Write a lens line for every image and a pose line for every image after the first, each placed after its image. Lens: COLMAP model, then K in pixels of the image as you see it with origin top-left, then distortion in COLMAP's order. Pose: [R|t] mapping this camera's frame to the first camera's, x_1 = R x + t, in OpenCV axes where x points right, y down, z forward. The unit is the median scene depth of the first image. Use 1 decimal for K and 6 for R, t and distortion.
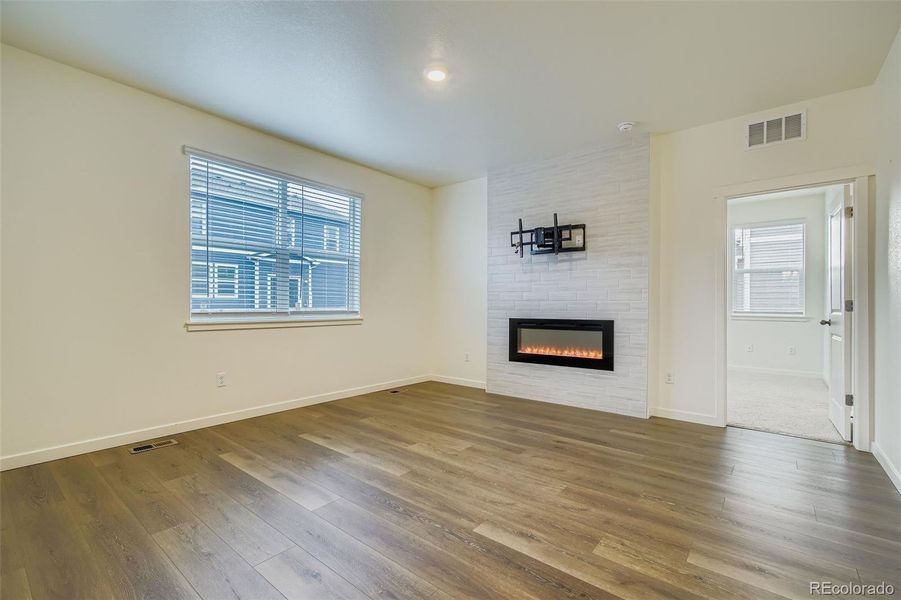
lens RADIAL K [[397.7, 0, 451.1], [0, 397.7, 301.8], [0, 0, 1]] dist [-0.016323, 0.002528]
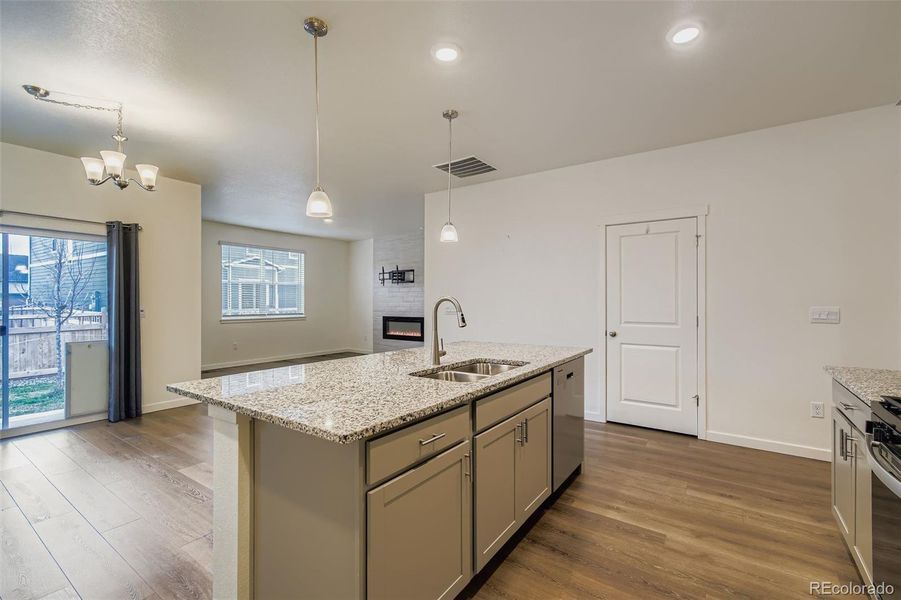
lens RADIAL K [[397.7, 0, 448.9], [0, 397.7, 300.3], [0, 0, 1]] dist [-0.016323, 0.002528]
pose [[0.997659, -0.005460, 0.068163, 0.399206], [0.005559, 0.999984, -0.001257, -0.037932], [-0.068155, 0.001633, 0.997673, -1.095672]]
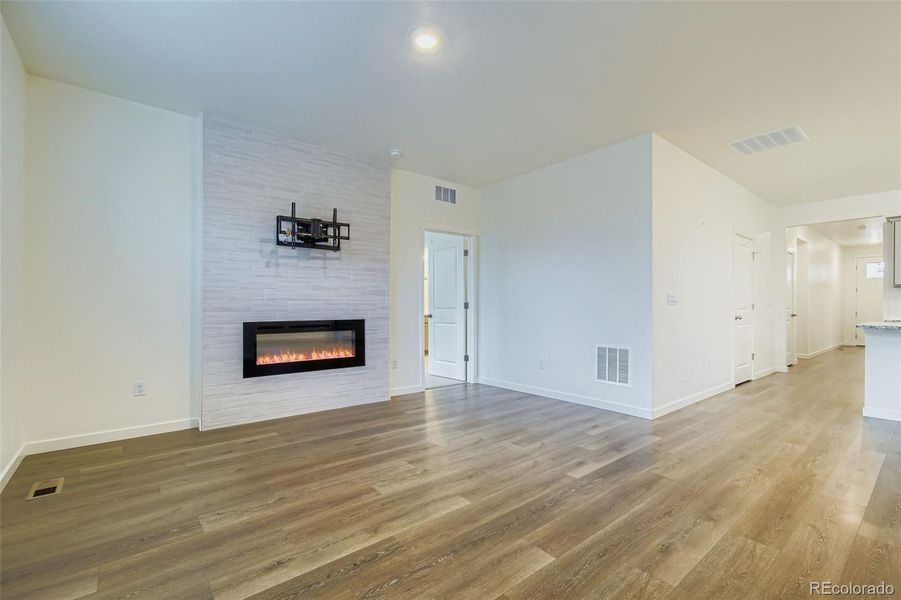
lens RADIAL K [[397.7, 0, 453.3], [0, 397.7, 305.0], [0, 0, 1]] dist [-0.016323, 0.002528]
pose [[0.197358, -0.000681, 0.980331, -0.621833], [-0.008707, 0.999959, 0.002447, 0.002612], [-0.980293, -0.009019, 0.197344, 0.547090]]
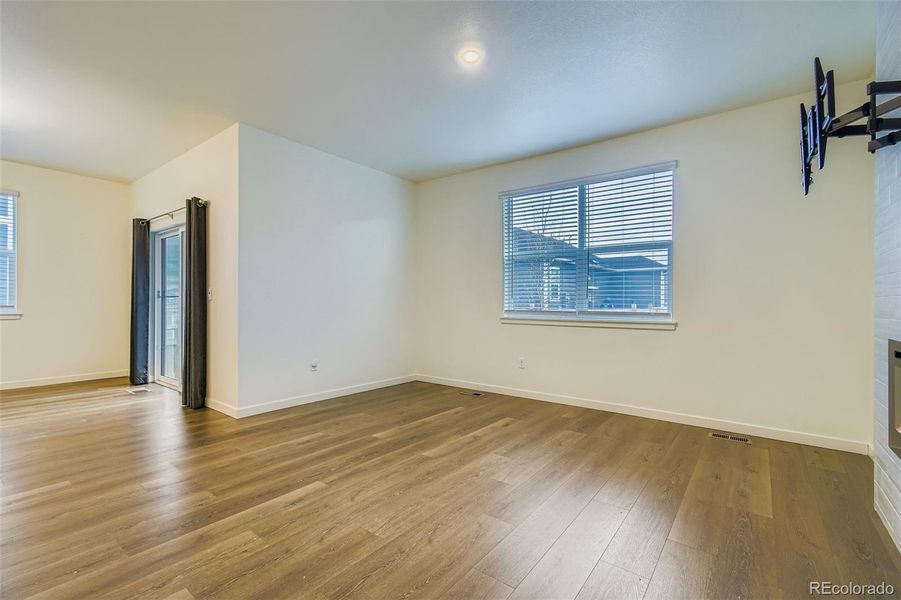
lens RADIAL K [[397.7, 0, 452.2], [0, 397.7, 301.2], [0, 0, 1]] dist [-0.016323, 0.002528]
pose [[0.028355, -0.010324, -0.999545, 0.632351], [-0.000727, 0.999946, -0.010349, 0.009370], [0.999598, 0.001020, 0.028346, 0.661198]]
